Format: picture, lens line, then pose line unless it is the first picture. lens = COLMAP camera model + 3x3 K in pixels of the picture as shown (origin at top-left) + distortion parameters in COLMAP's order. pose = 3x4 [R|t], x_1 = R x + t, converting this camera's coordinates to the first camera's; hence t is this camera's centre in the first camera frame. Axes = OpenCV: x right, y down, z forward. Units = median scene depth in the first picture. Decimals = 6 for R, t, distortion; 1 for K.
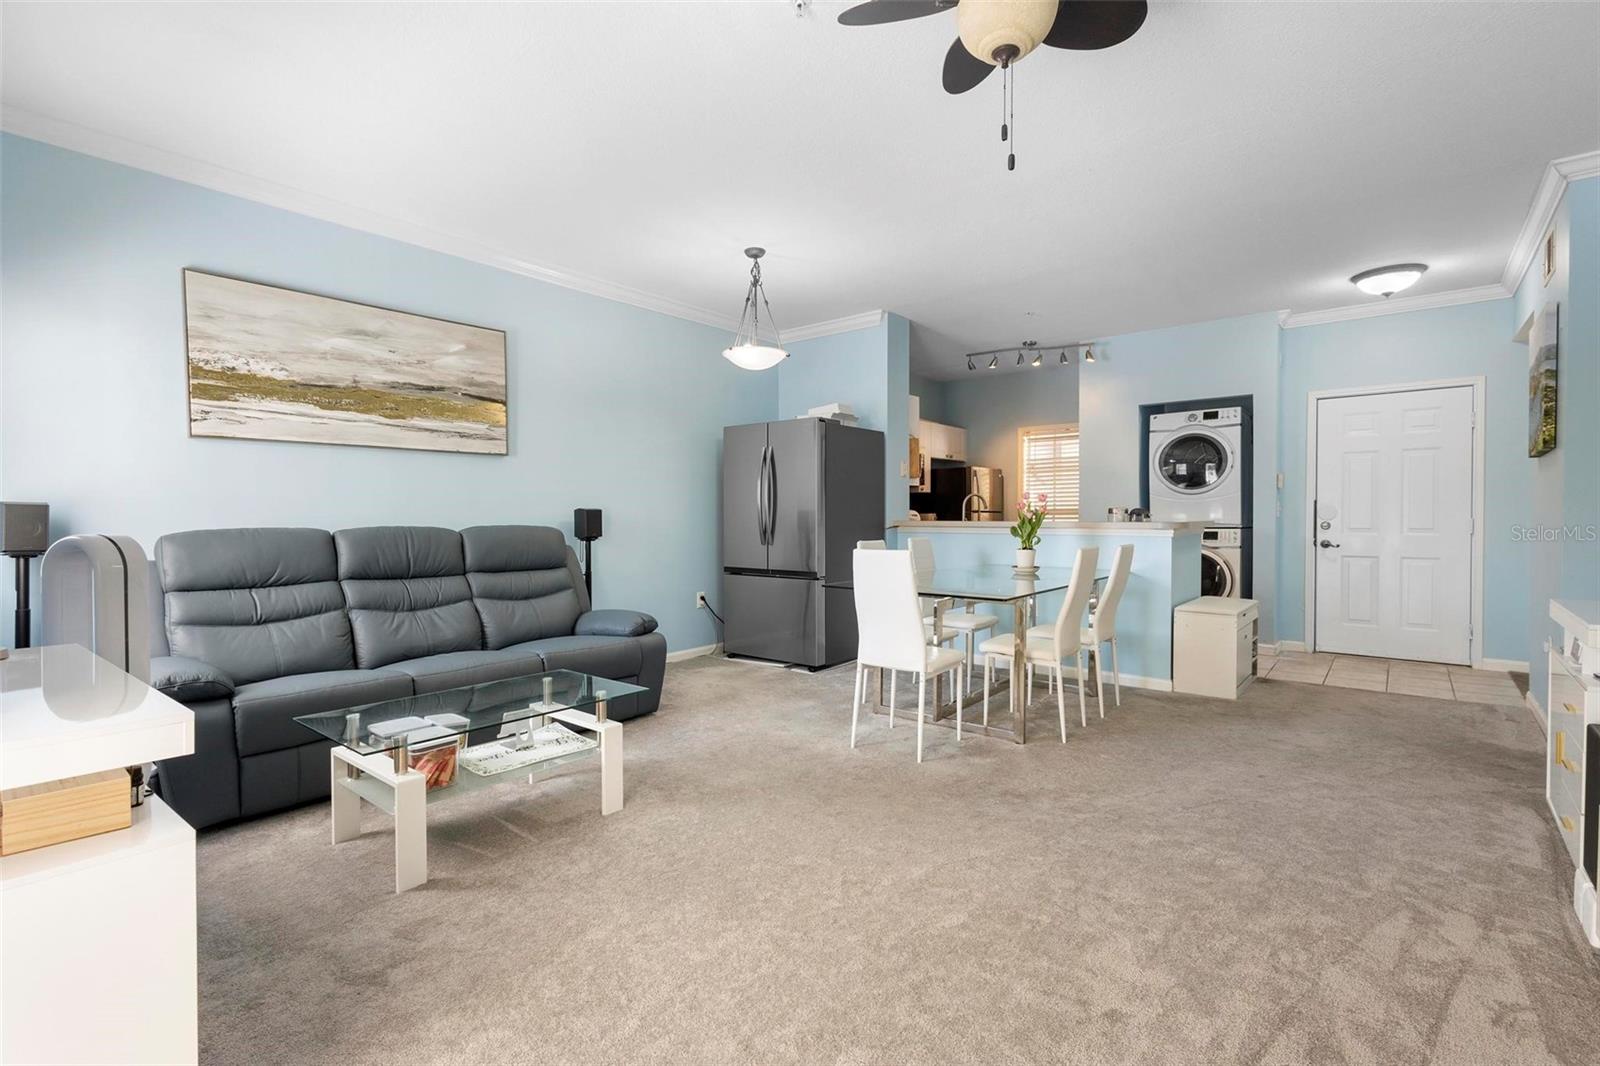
lens RADIAL K [[726.3, 0, 795.3], [0, 726.3, 543.0], [0, 0, 1]] dist [0.010674, -0.004288]
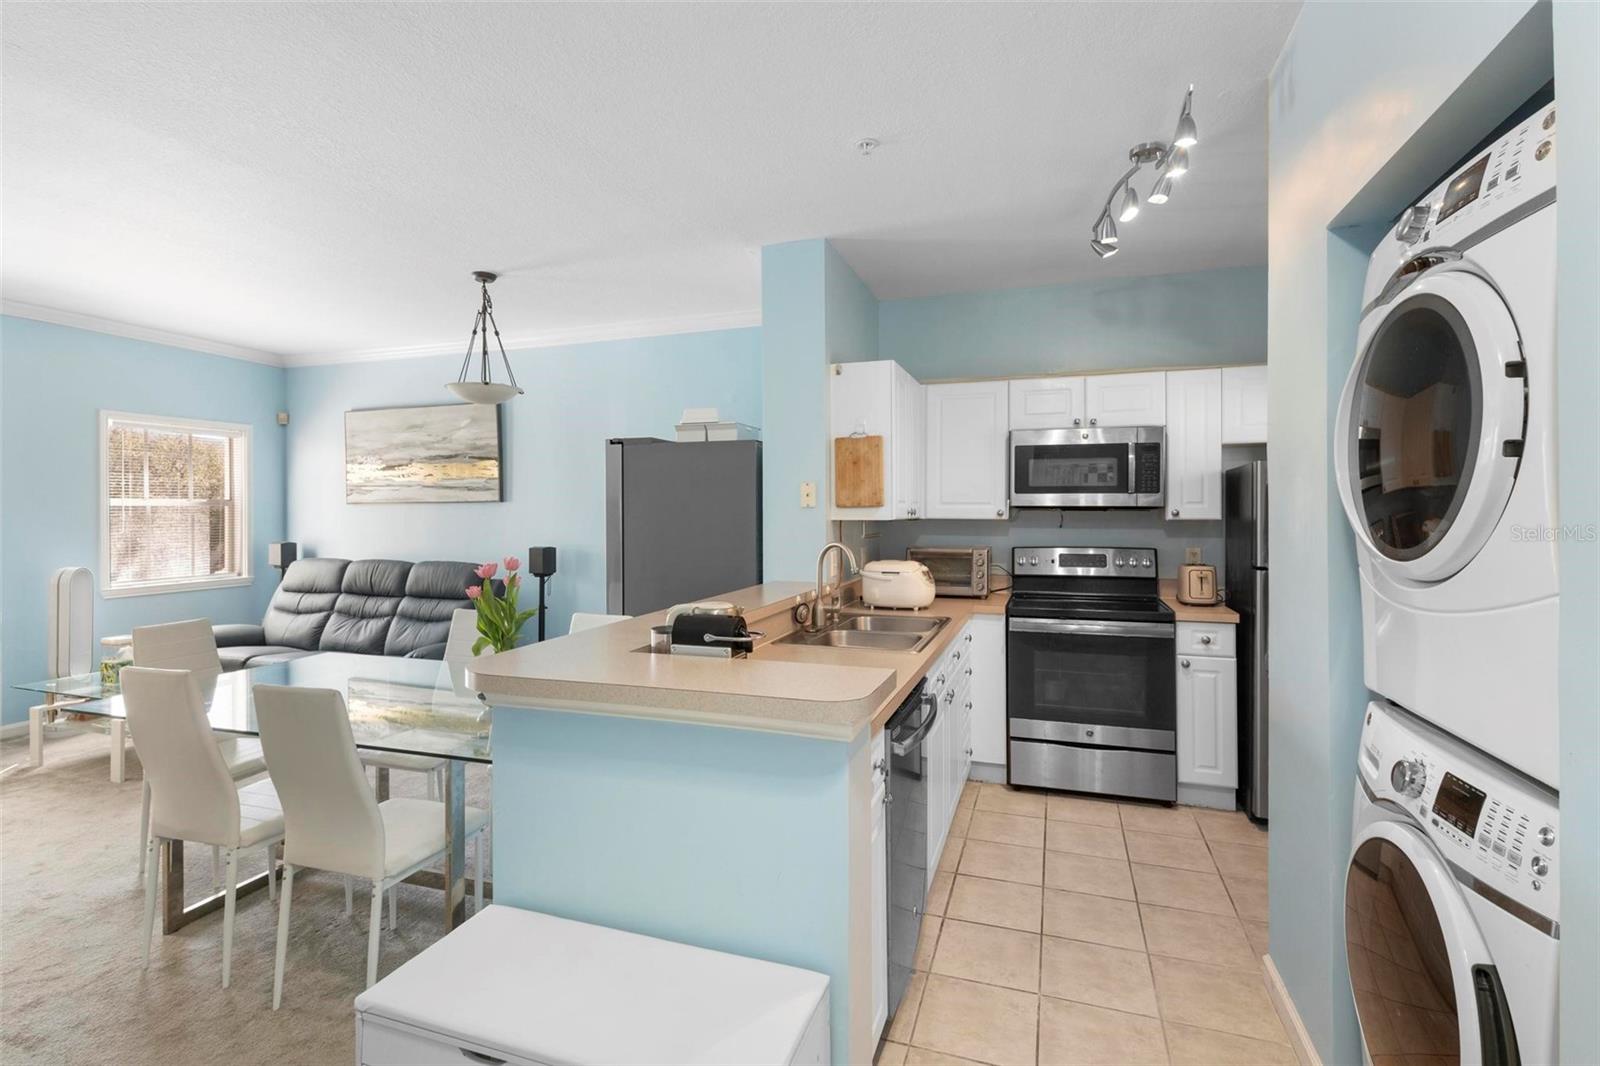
lens RADIAL K [[730.4, 0, 800.8], [0, 730.4, 529.8], [0, 0, 1]] dist [0.004646, -0.000281]
pose [[0.362456, 0.025149, -0.931662, 0.823096], [-0.032351, 0.999373, 0.014391, -0.095289], [0.931439, 0.024924, 0.363042, 0.910410]]
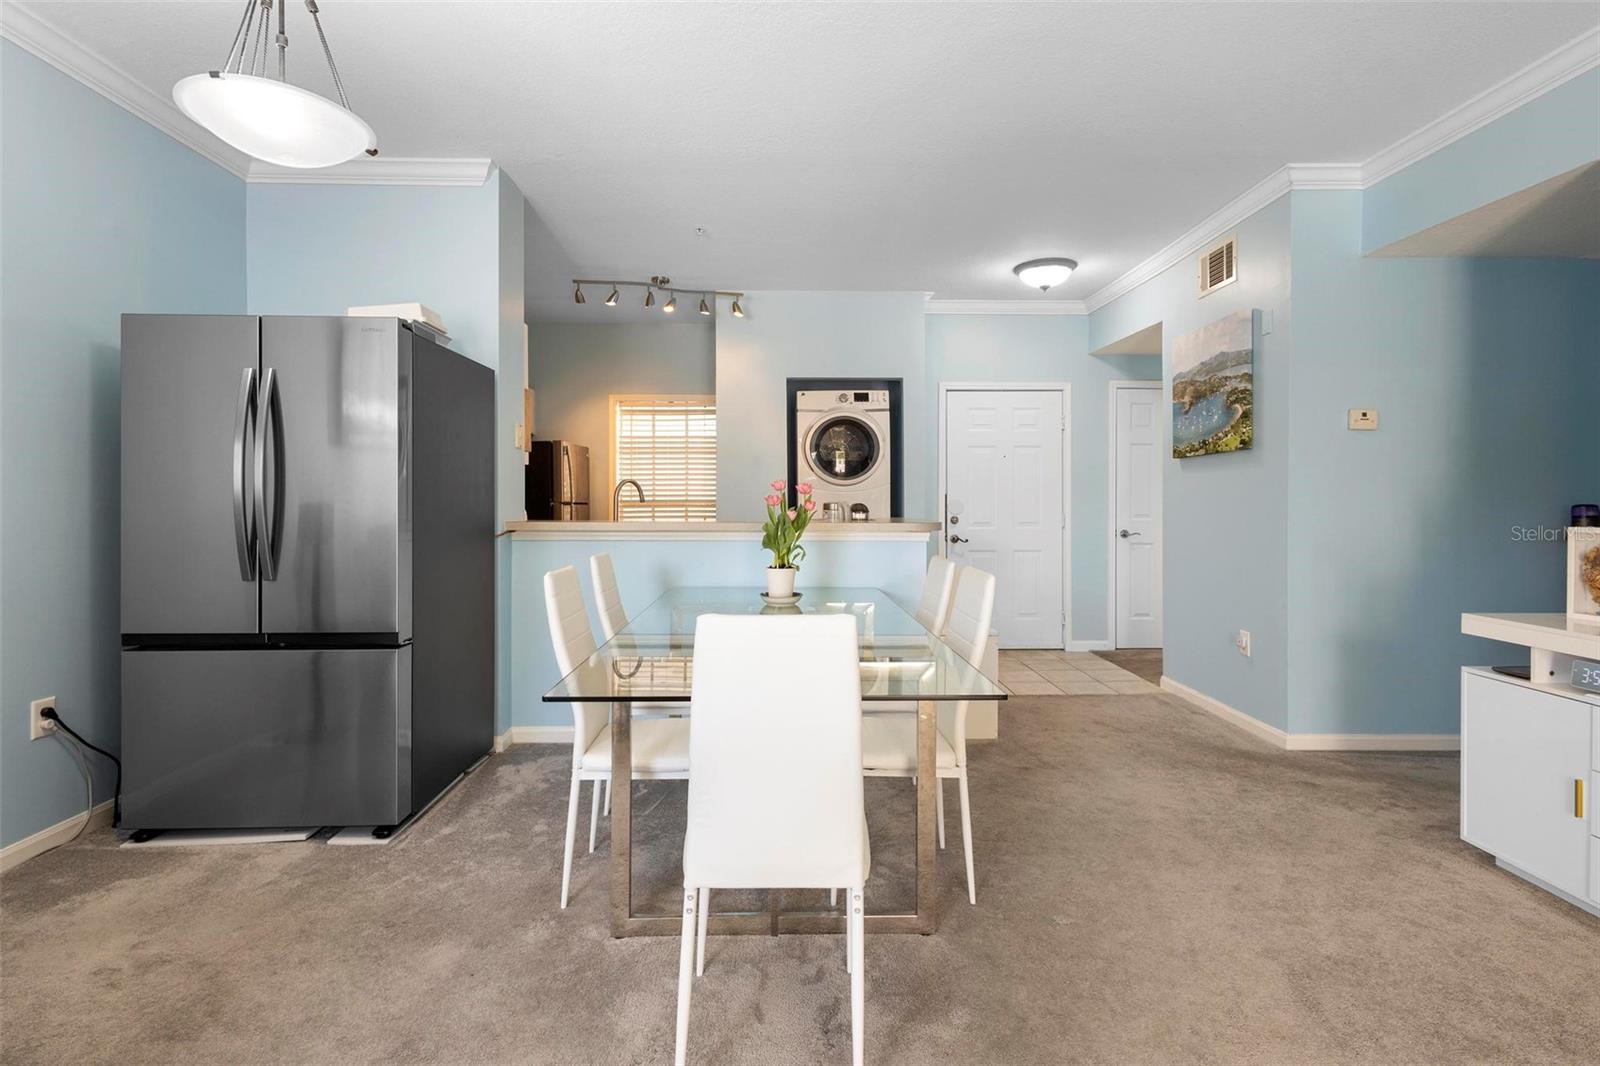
lens RADIAL K [[746.4, 0, 803.8], [0, 746.4, 505.5], [0, 0, 1]] dist [0.002546, -0.000064]
pose [[0.753375, -0.001261, 0.657590, -0.095641], [0.022942, 0.999440, -0.024368, -0.027345], [-0.657191, 0.033444, 0.752982, 0.439415]]
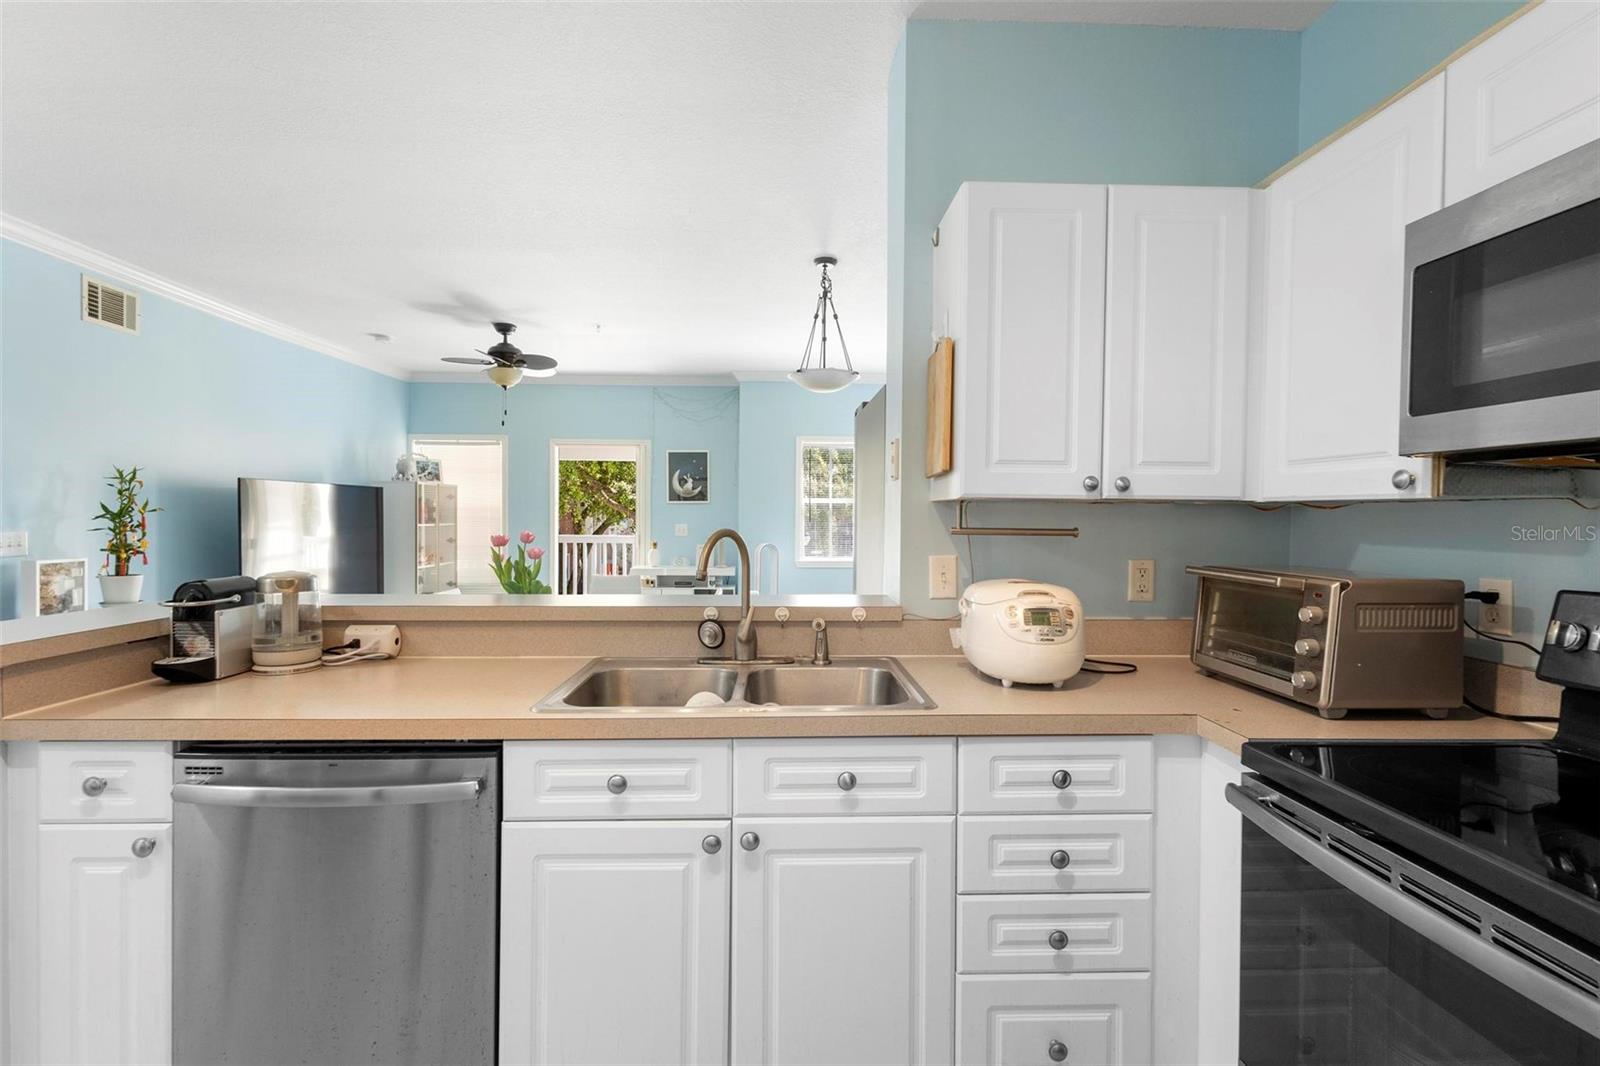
lens RADIAL K [[732.3, 0, 800.0], [0, 732.3, 533.0], [0, 0, 1]] dist [0.004490, -0.000169]
pose [[-0.738580, 0.010299, -0.674088, 0.506392], [-0.031657, 0.998251, 0.049937, -0.095752], [0.673423, 0.058222, -0.736961, 1.450429]]
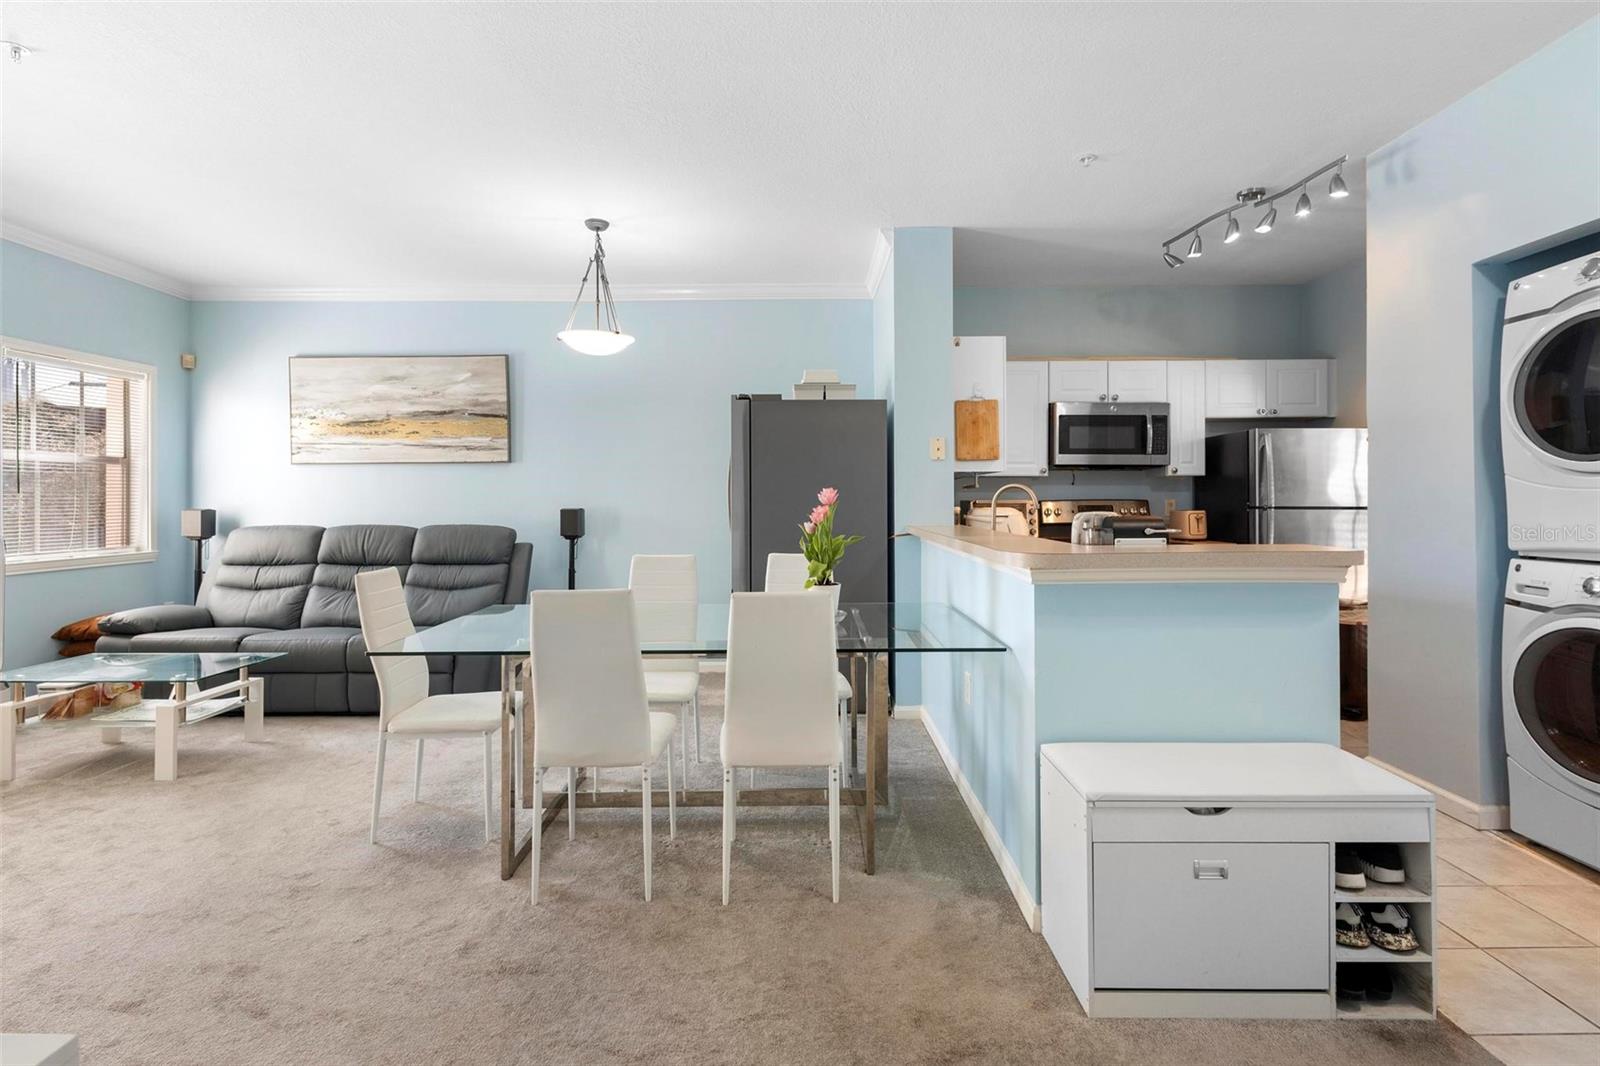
lens RADIAL K [[741.1, 0, 797.8], [0, 741.1, 511.6], [0, 0, 1]] dist [0.004376, 0.000013]
pose [[0.640207, 0.011036, -0.768123, 0.699836], [-0.025420, 0.999654, -0.006824, -0.041427], [0.767782, 0.023894, 0.640265, 0.536834]]
